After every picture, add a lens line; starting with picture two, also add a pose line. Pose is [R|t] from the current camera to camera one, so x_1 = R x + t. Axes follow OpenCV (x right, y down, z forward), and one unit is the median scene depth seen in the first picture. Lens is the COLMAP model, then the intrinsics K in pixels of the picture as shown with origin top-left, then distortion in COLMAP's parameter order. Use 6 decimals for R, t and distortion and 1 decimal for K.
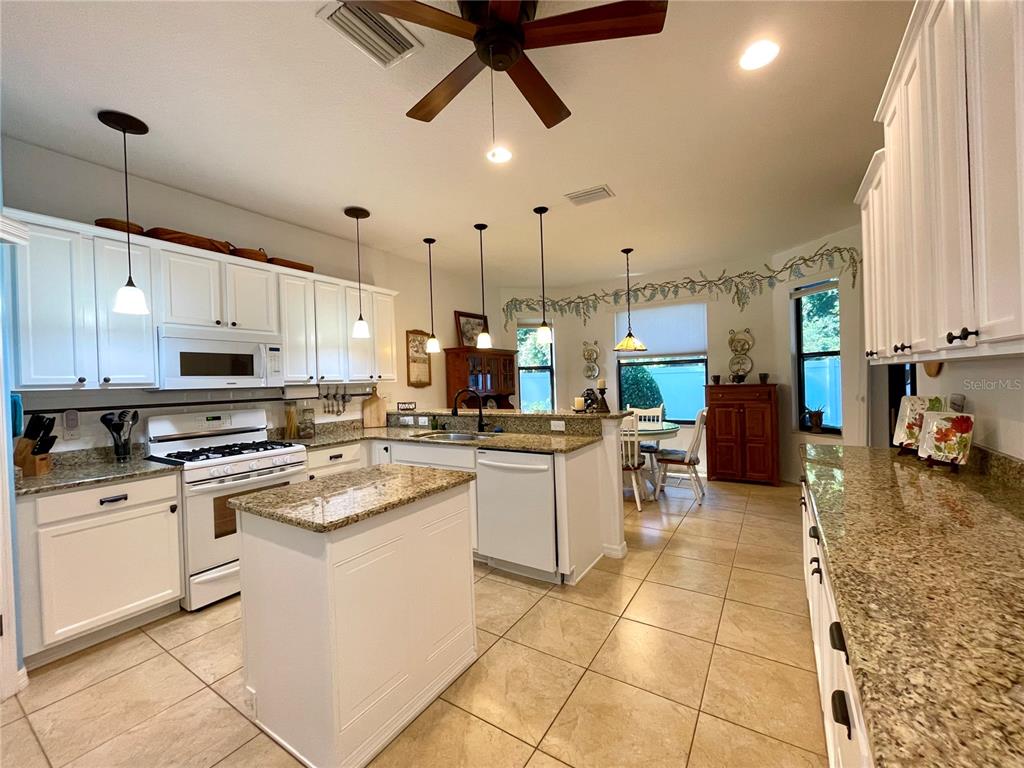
lens RADIAL K [[413.3, 0, 511.9], [0, 413.3, 383.5], [0, 0, 1]] dist [-0.001746, -0.000105]
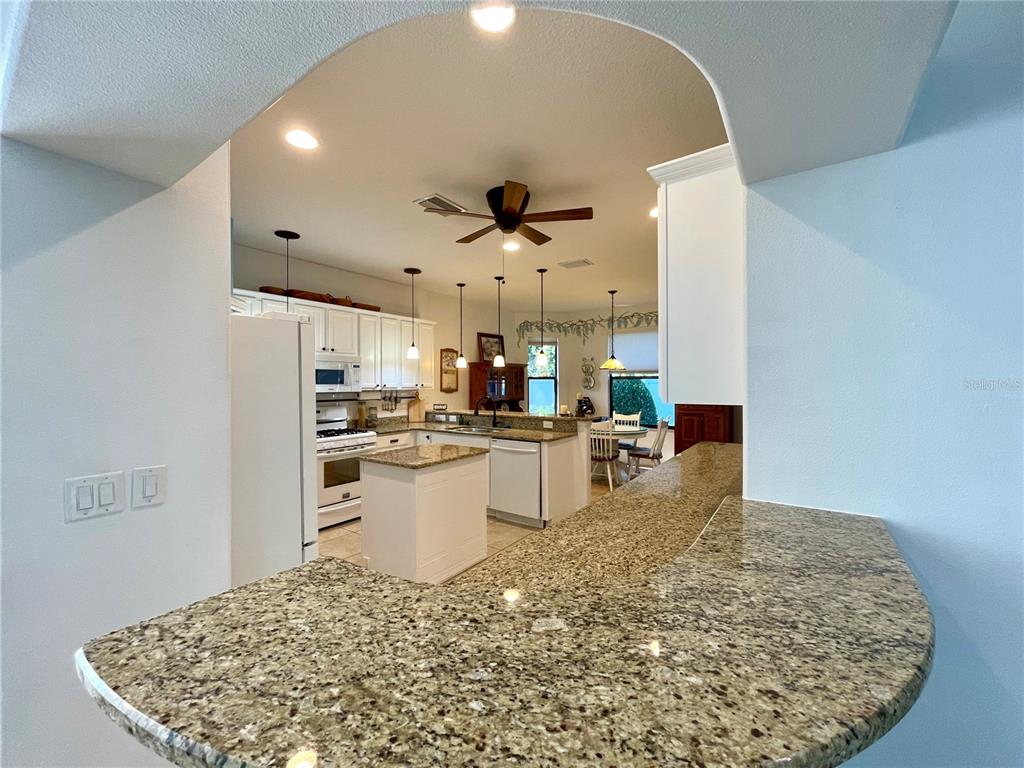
lens RADIAL K [[413.3, 0, 513.3], [0, 413.3, 382.8], [0, 0, 1]] dist [-0.001746, -0.000105]
pose [[0.998749, 0.030154, -0.039880, 0.034069], [-0.030329, 0.999533, -0.003781, -0.026794], [0.039747, 0.004986, 0.999197, -0.339758]]
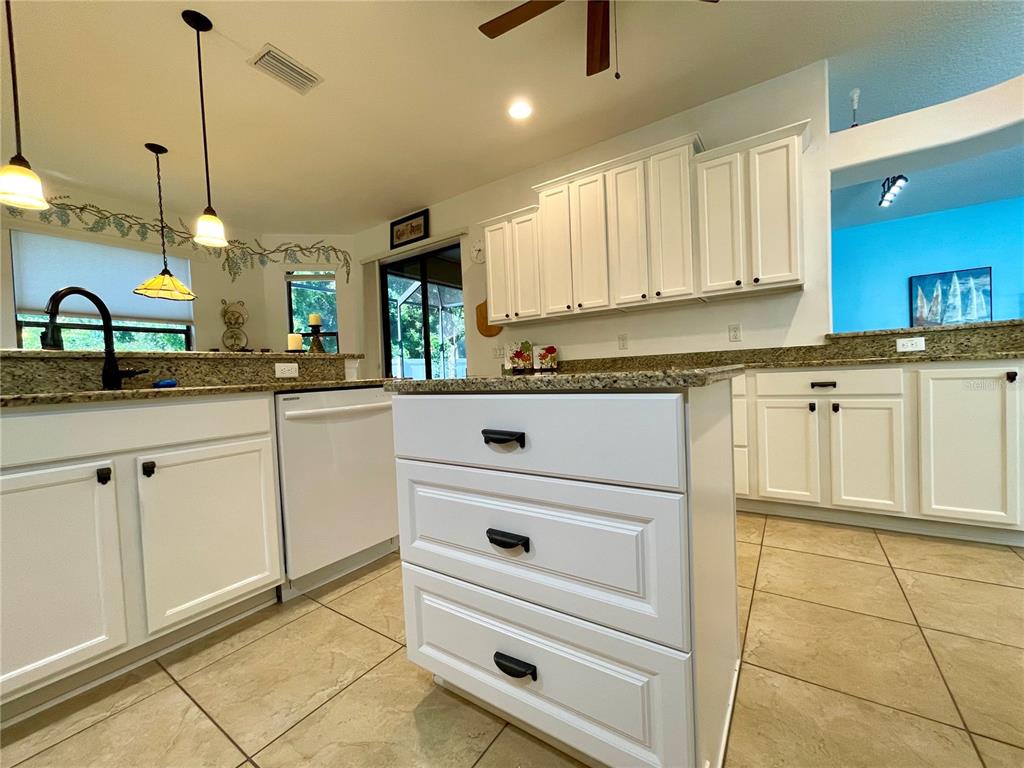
lens RADIAL K [[413.3, 0, 515.0], [0, 413.3, 386.9], [0, 0, 1]] dist [-0.001746, -0.000105]
pose [[0.027890, -0.001584, 0.999610, -0.436700], [0.050421, 0.998728, 0.000176, 0.115107], [-0.998339, 0.050397, 0.027934, 0.466037]]
